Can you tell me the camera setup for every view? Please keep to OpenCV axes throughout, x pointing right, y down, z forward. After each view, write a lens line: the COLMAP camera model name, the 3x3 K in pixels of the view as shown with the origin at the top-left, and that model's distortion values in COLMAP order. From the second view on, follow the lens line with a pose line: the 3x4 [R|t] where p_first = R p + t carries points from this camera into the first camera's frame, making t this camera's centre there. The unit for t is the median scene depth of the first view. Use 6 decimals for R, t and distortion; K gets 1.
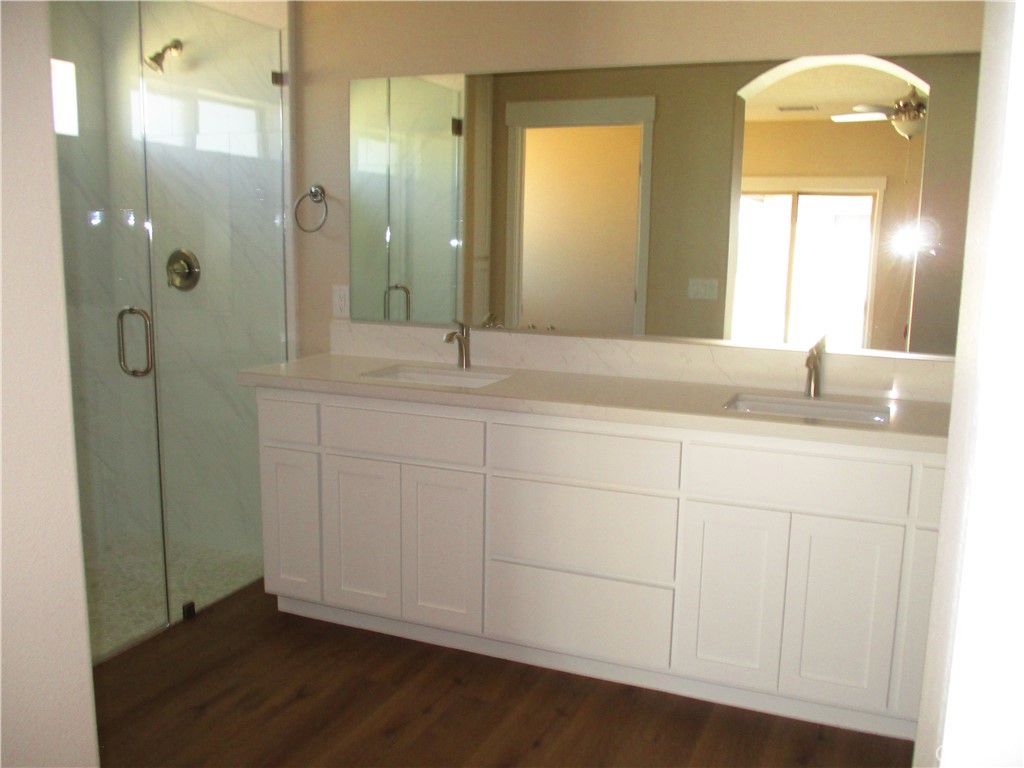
lens RADIAL K [[914.7, 0, 515.4], [0, 914.7, 387.3], [0, 0, 1]] dist [-0.050902, 0.014663]
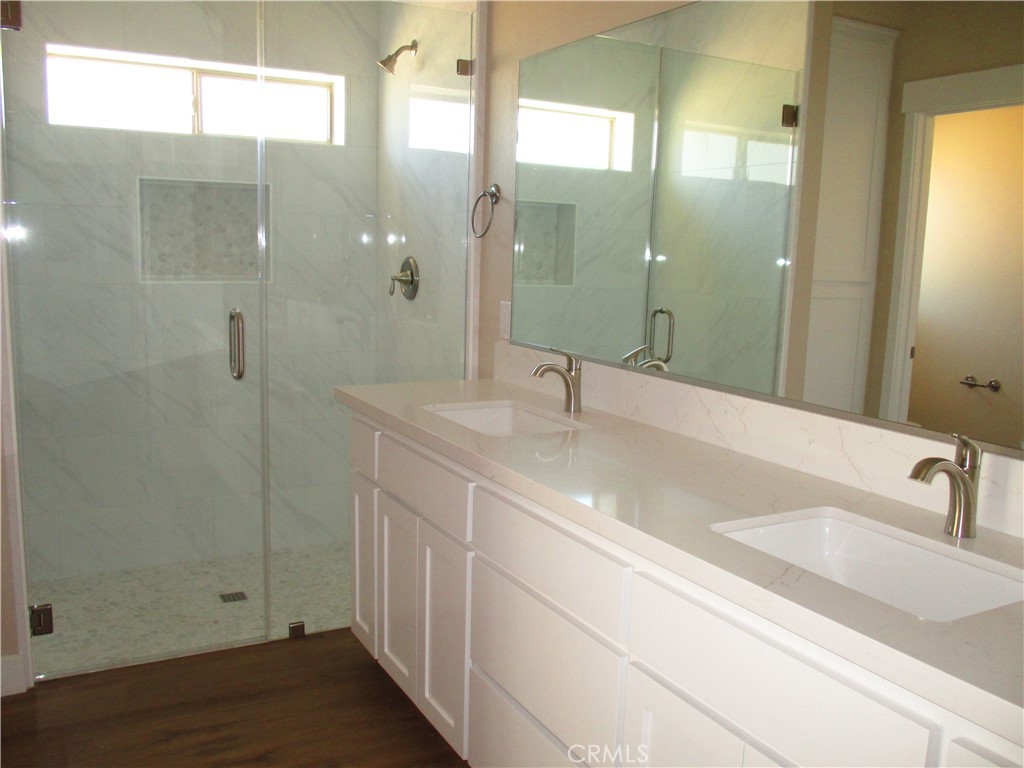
lens RADIAL K [[914.7, 0, 512.3], [0, 914.7, 385.0], [0, 0, 1]] dist [-0.050902, 0.014663]
pose [[0.775477, 0.089168, -0.625048, 0.345044], [-0.118113, 0.992988, -0.004882, -0.028955], [0.620230, 0.077612, 0.780571, 0.337186]]
